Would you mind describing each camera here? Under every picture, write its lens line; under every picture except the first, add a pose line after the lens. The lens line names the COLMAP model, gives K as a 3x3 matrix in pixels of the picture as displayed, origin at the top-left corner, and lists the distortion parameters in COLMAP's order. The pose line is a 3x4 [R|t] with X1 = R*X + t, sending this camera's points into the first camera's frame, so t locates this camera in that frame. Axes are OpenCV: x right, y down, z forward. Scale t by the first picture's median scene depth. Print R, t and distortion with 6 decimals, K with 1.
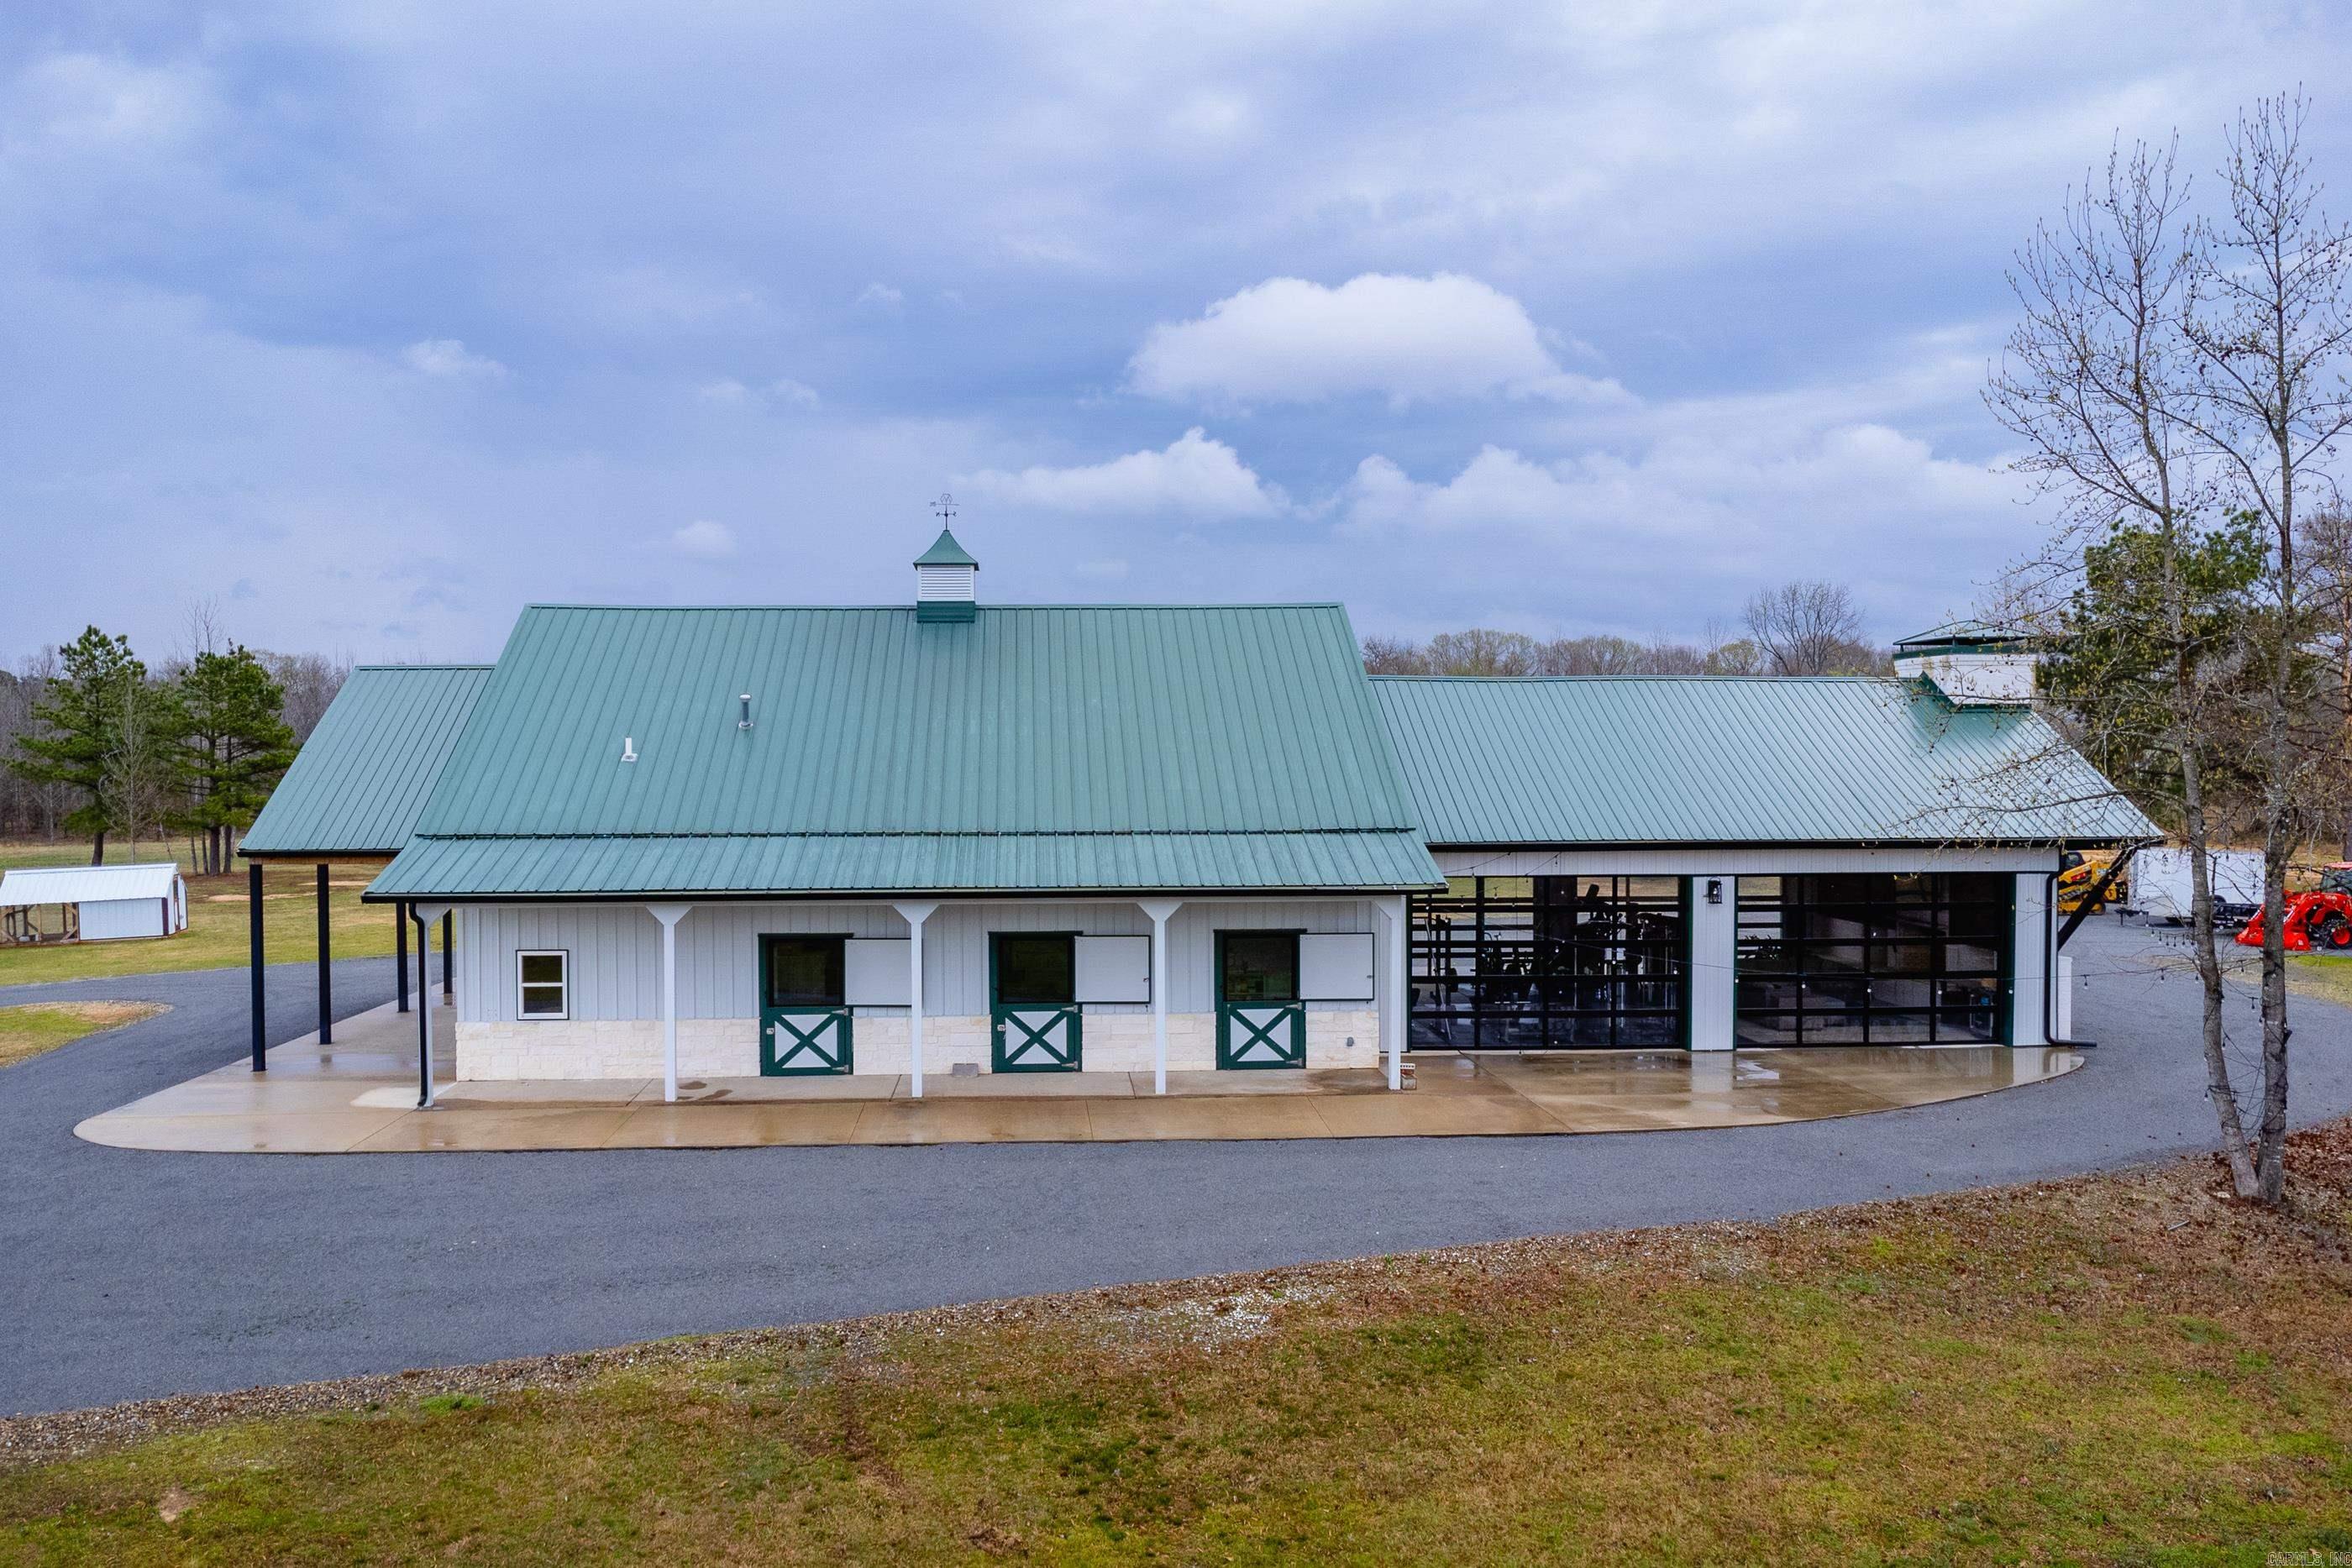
lens RADIAL K [[1691.9, 0, 1162.5], [0, 1691.9, 787.6], [0, 0, 1]] dist [0.006018, -0.007675]
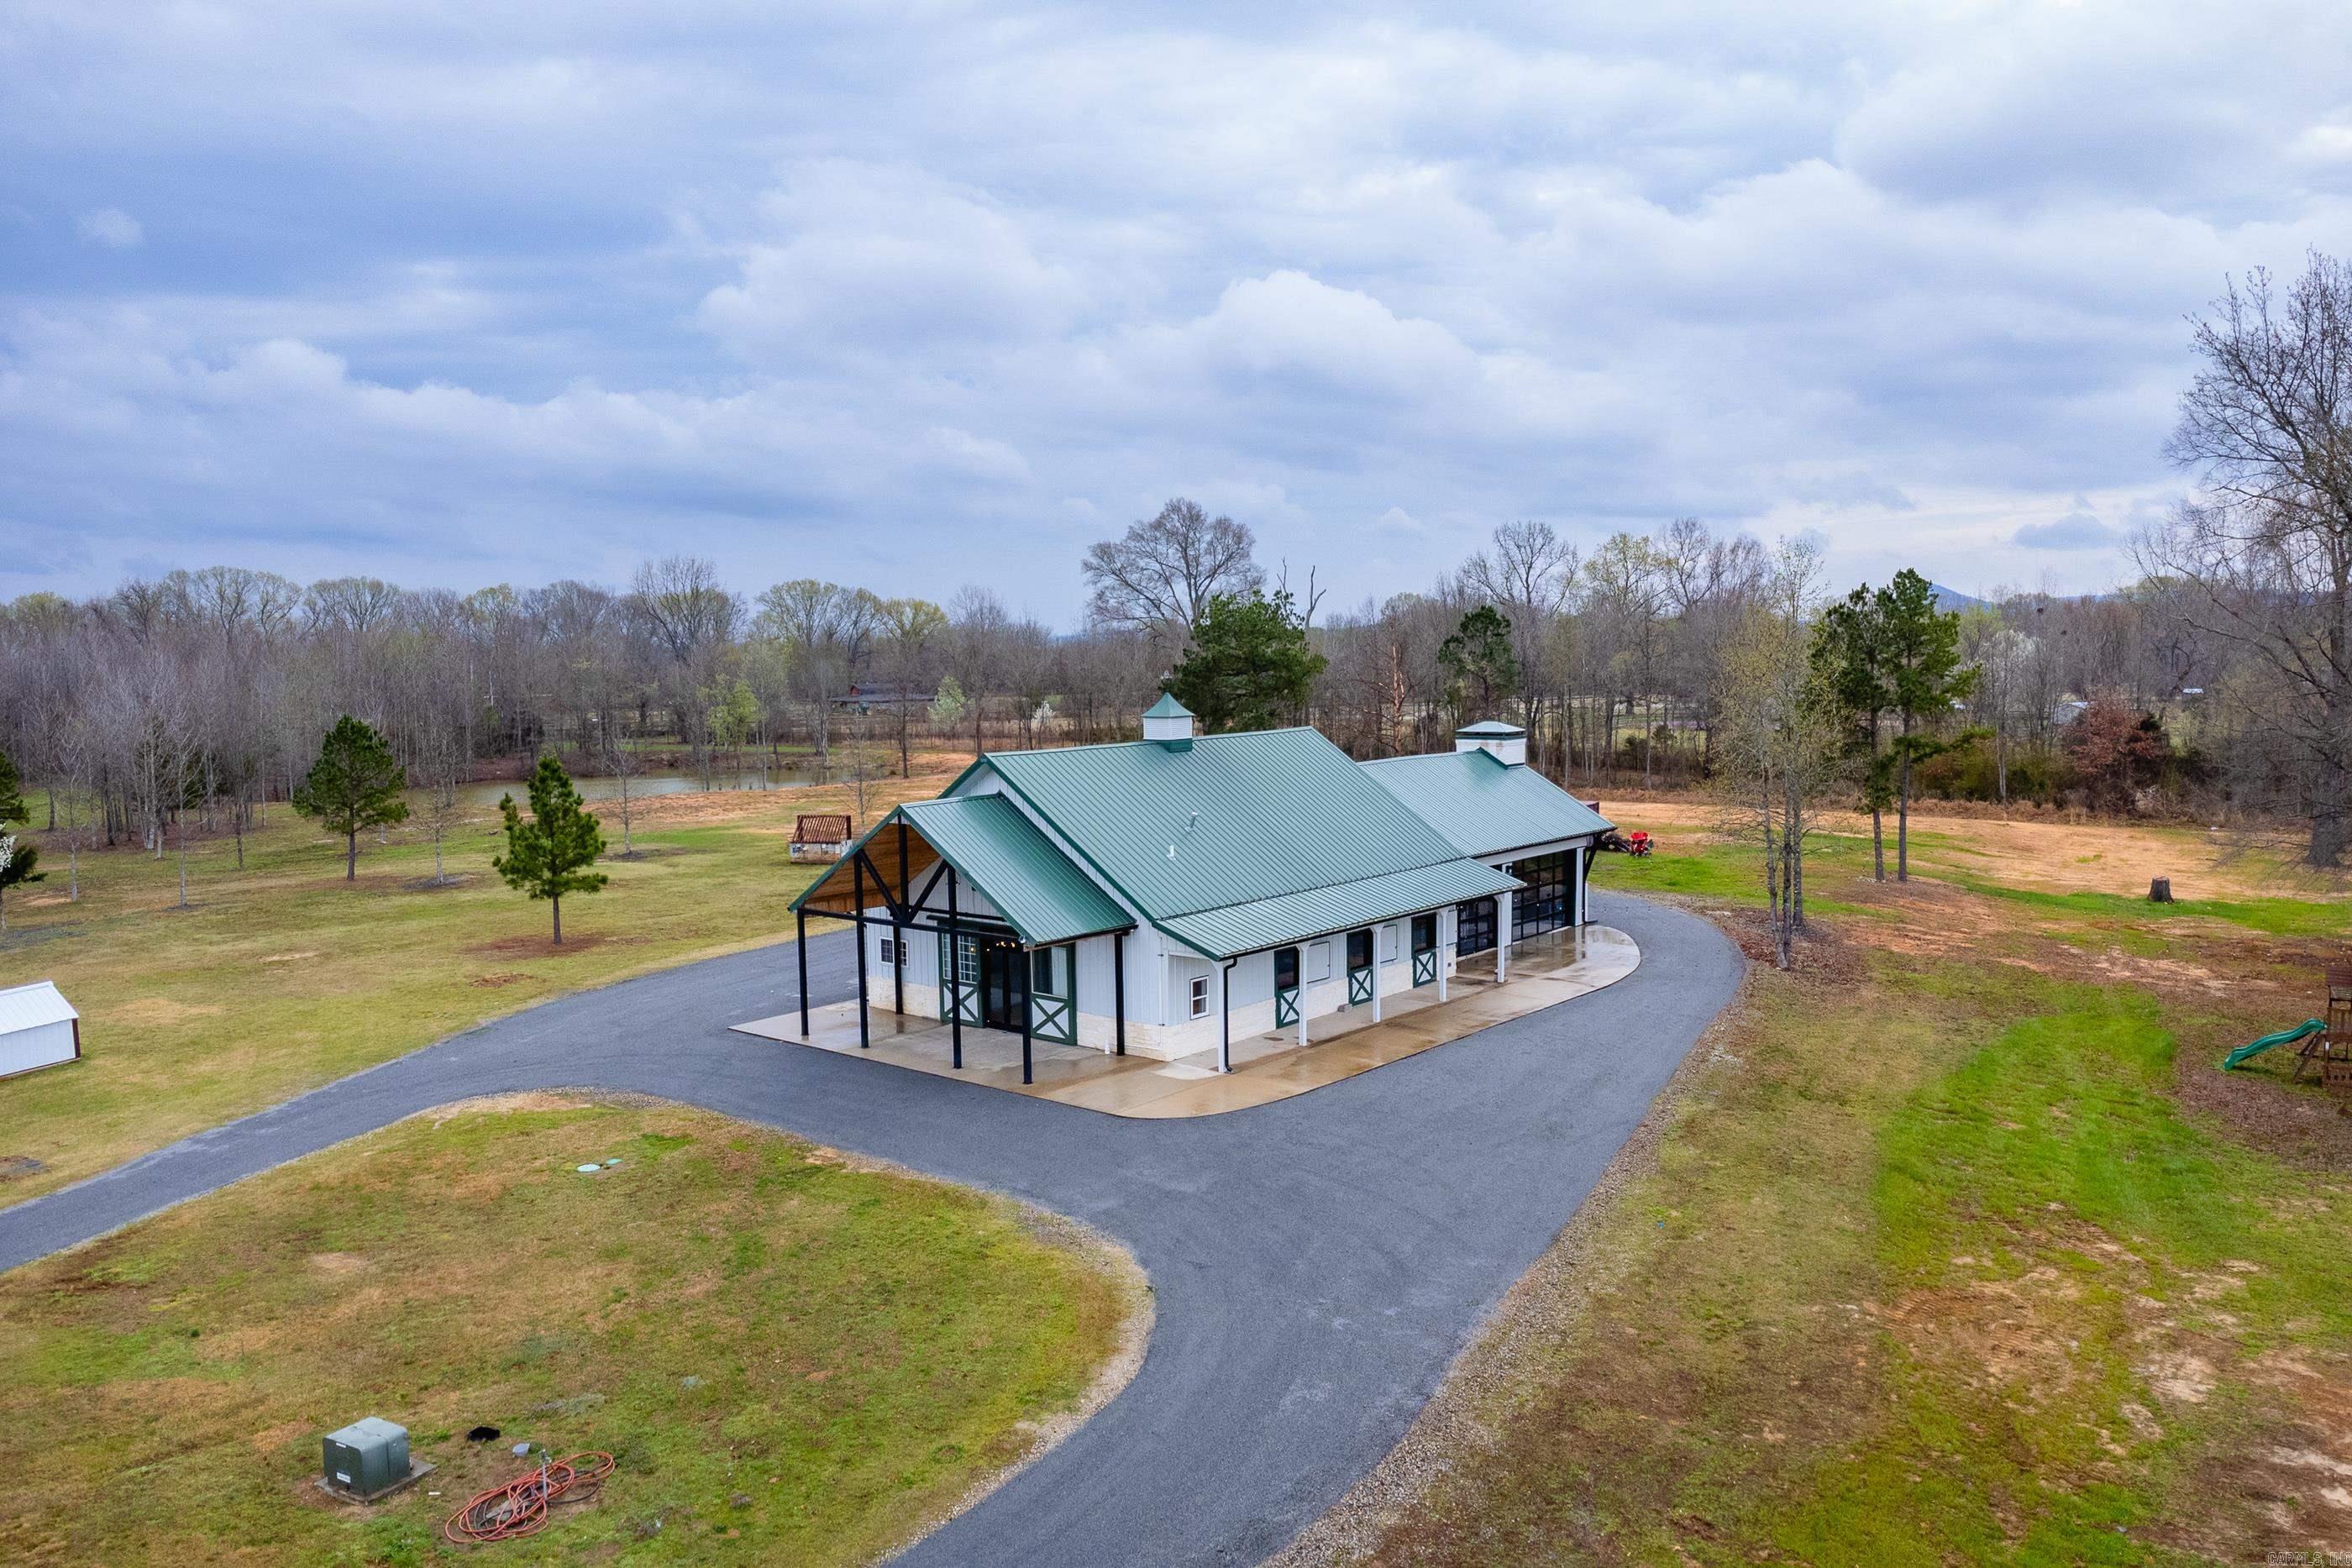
lens RADIAL K [[1644.1, 0, 1169.8], [0, 1644.1, 815.5], [0, 0, 1]] dist [-0.001592, 0.002089]
pose [[0.700463, -0.076768, 0.709548, -1.387490], [0.029253, 0.996451, 0.078931, -0.177573], [-0.713089, -0.034532, 0.700222, -0.121553]]
